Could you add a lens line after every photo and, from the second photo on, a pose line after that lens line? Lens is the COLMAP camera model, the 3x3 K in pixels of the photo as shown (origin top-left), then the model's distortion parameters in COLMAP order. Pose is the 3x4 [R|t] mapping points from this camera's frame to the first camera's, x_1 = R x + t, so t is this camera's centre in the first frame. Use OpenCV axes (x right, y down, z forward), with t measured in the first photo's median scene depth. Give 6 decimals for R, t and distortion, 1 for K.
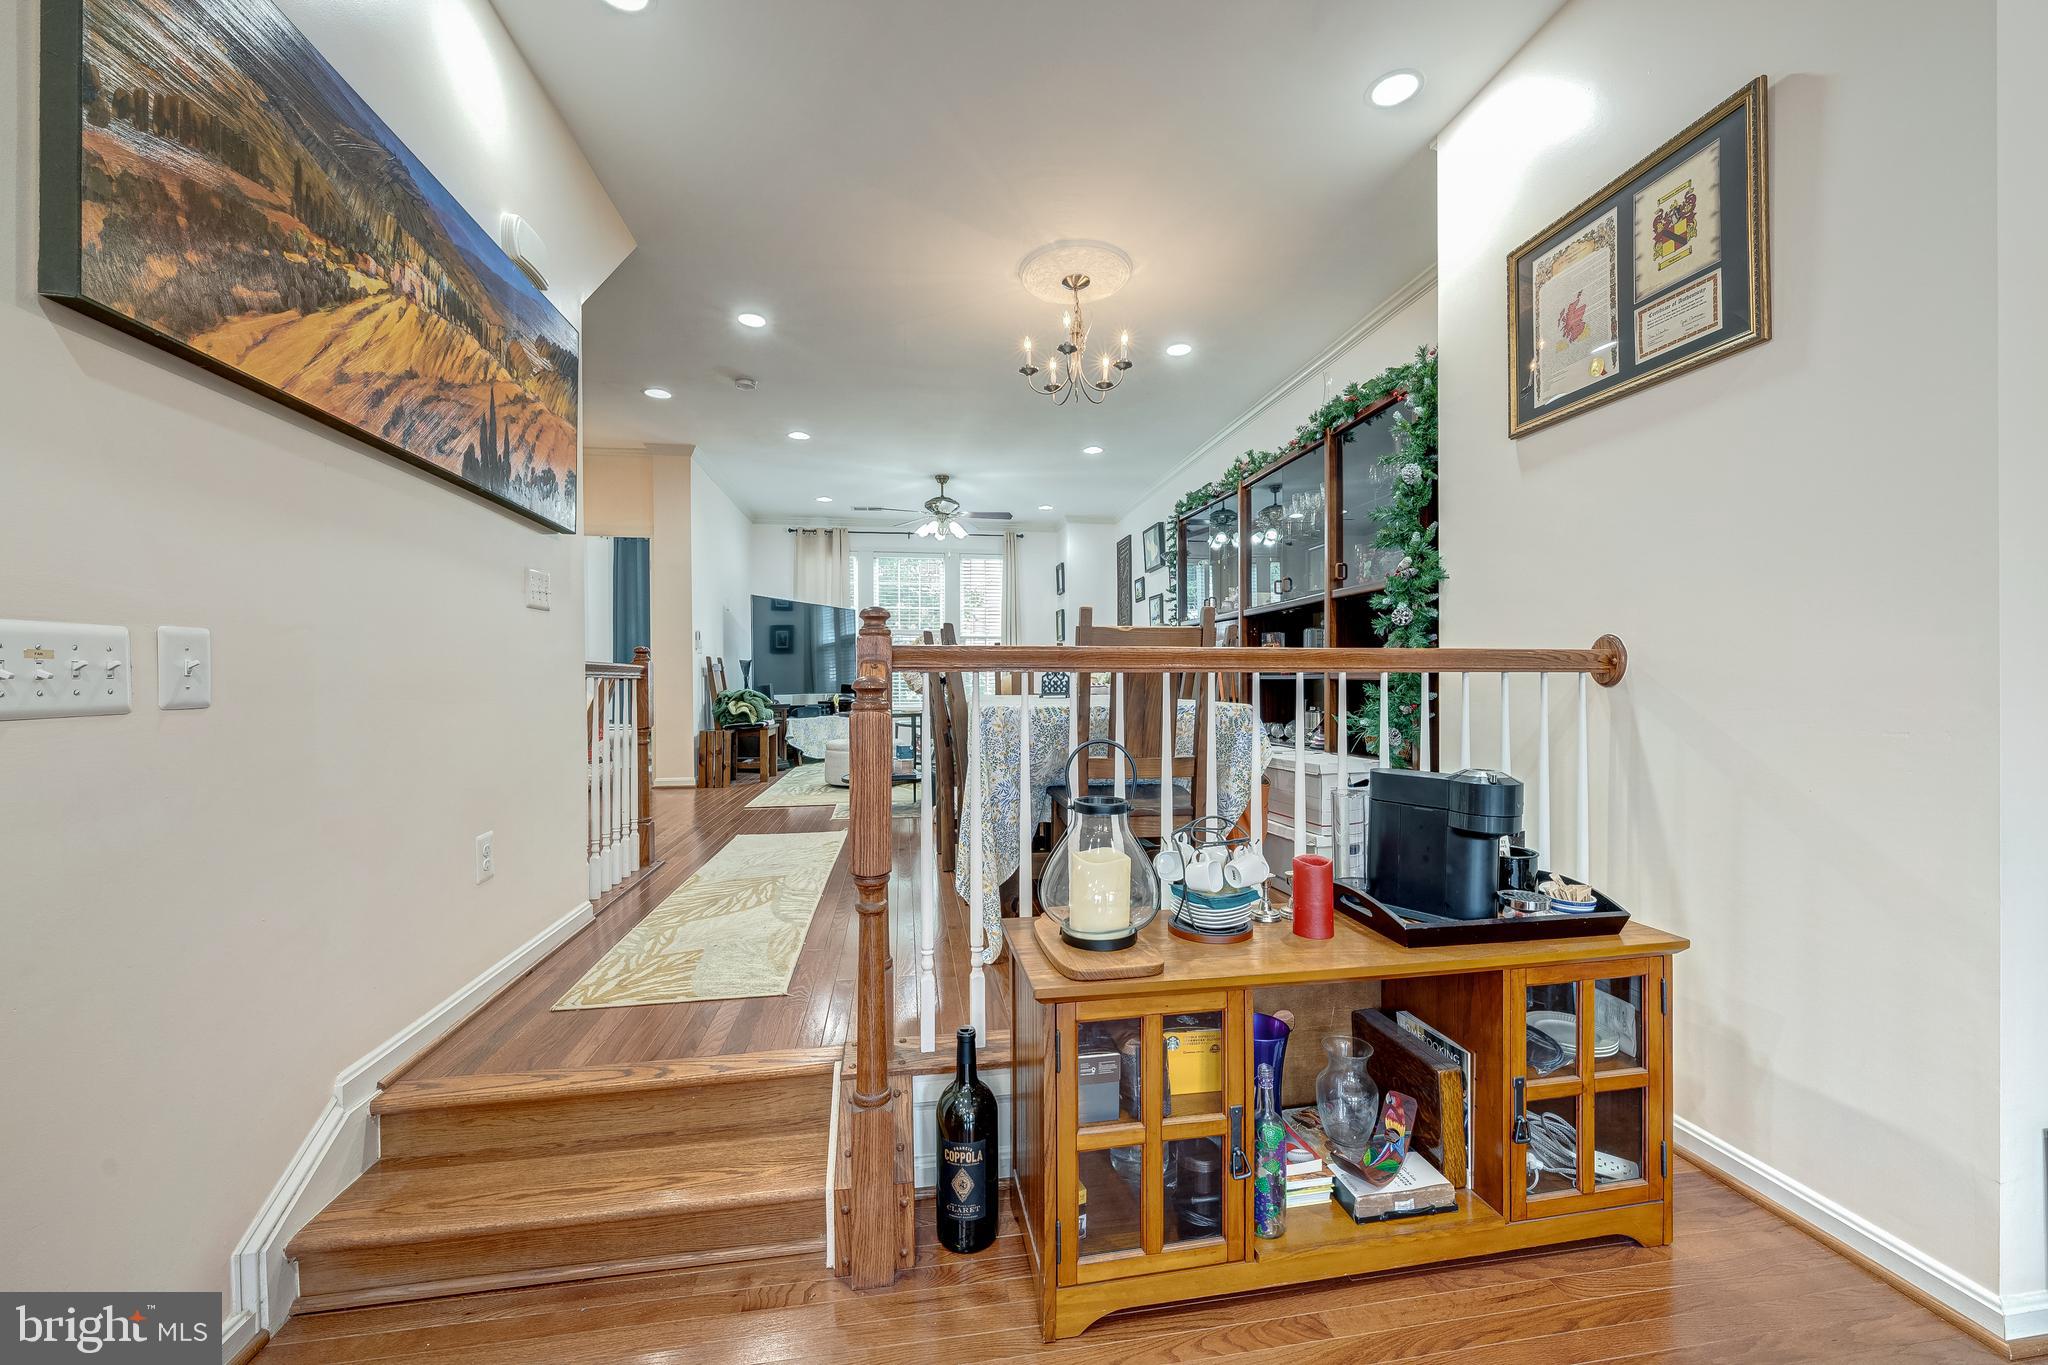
lens RADIAL K [[733.4, 0, 1024.0], [0, 733.4, 682.5], [0, 0, 1]] dist [-0.000001, -0.000120]
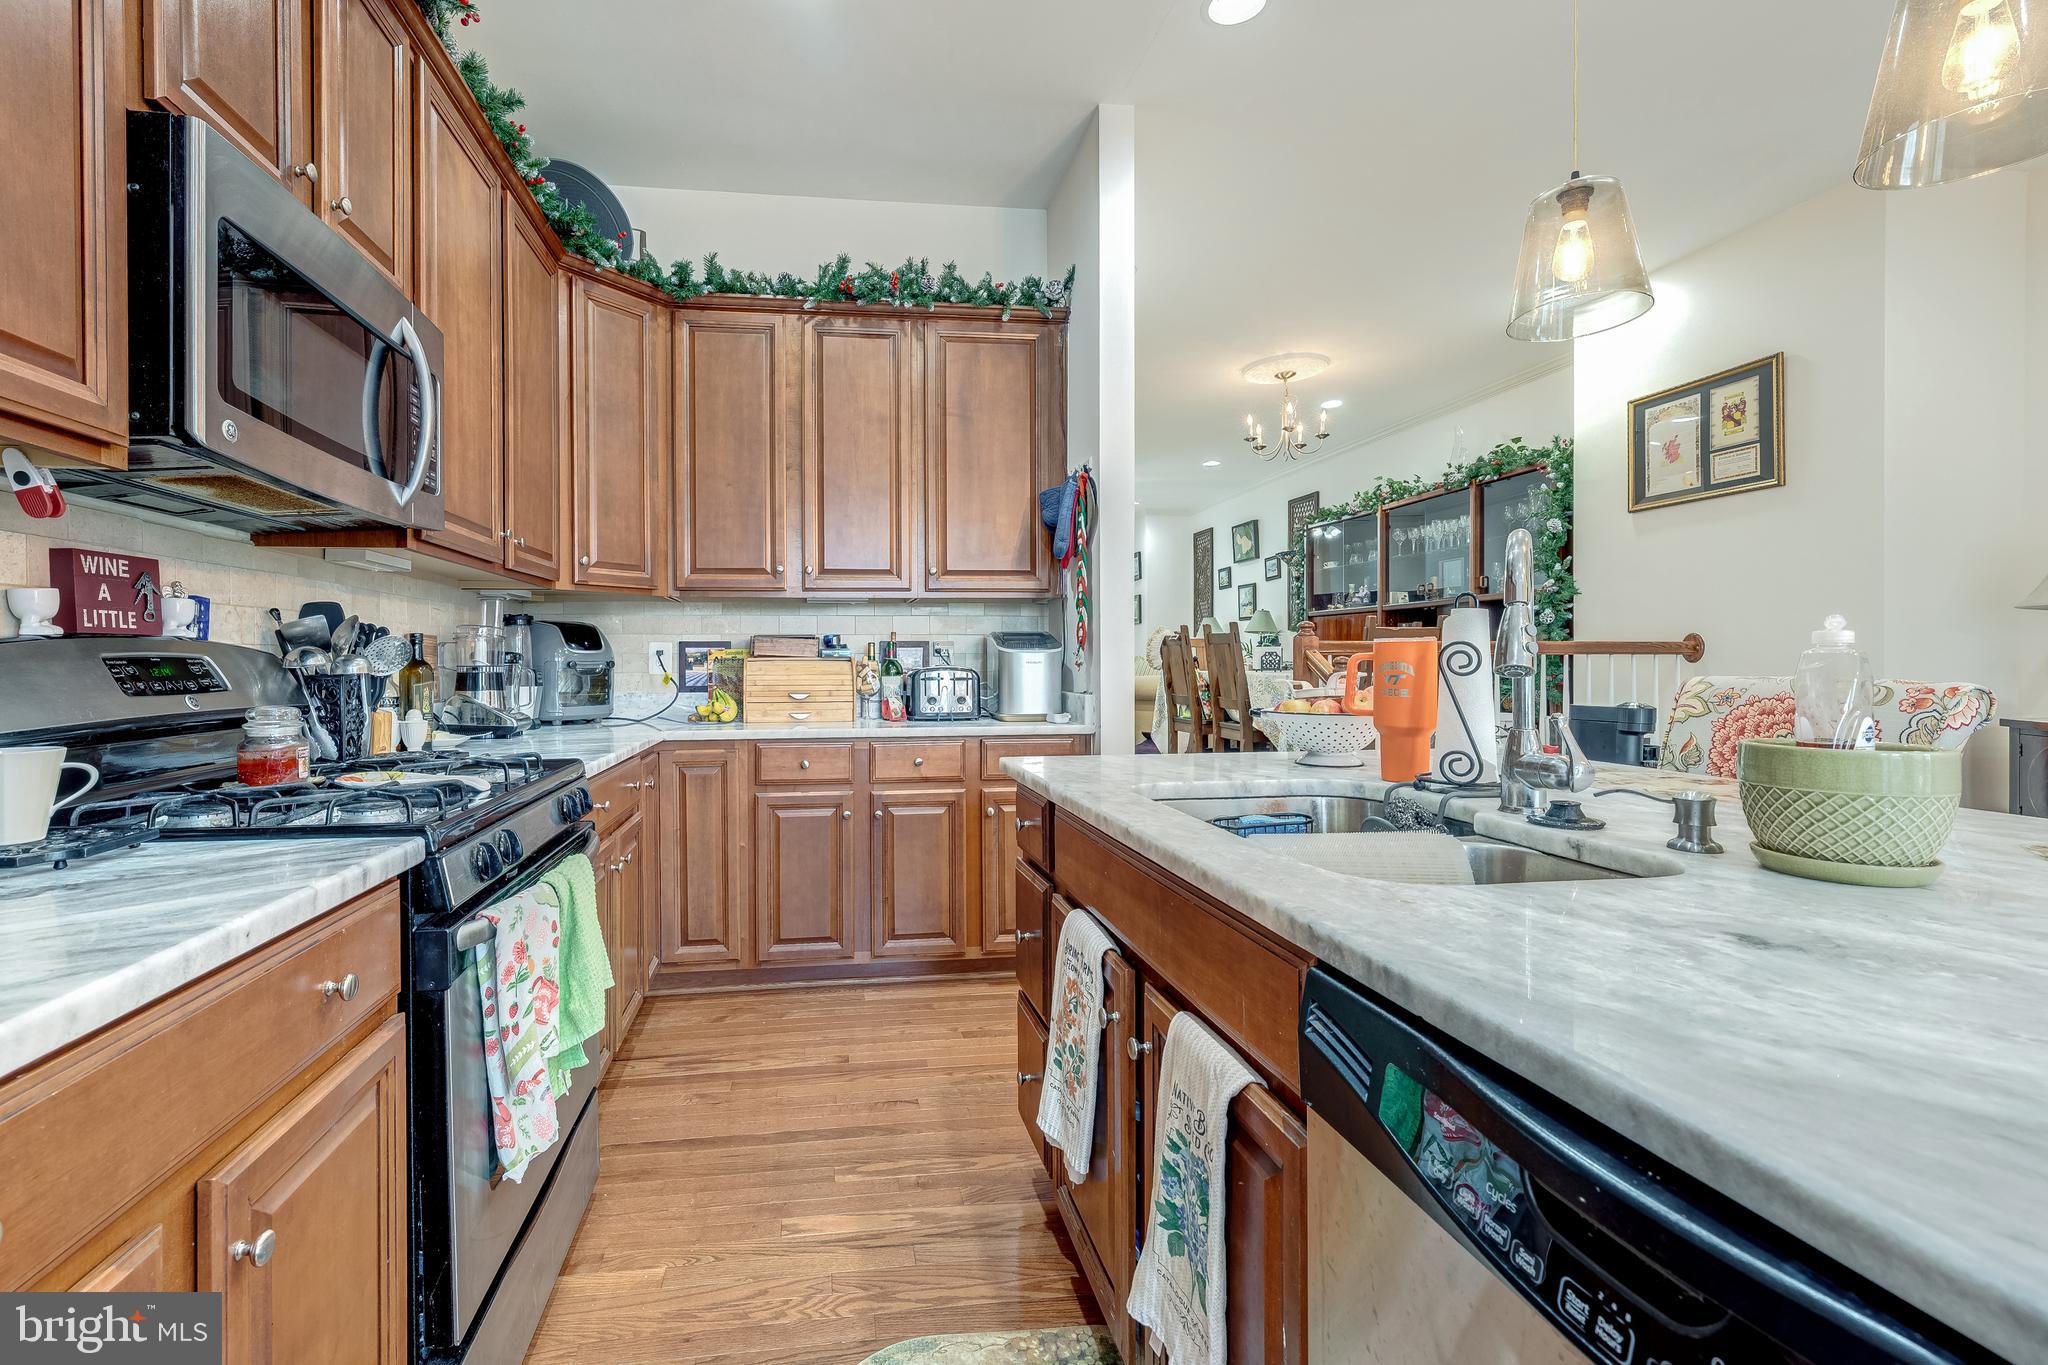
lens RADIAL K [[715.6, 0, 1026.6], [0, 715.6, 669.6], [0, 0, 1]] dist [-0.000876, -0.000102]
pose [[0.998420, -0.001368, -0.056176, -0.502424], [0.001864, 0.999960, 0.008787, 0.003076], [0.056161, -0.008878, 0.998382, -0.573197]]
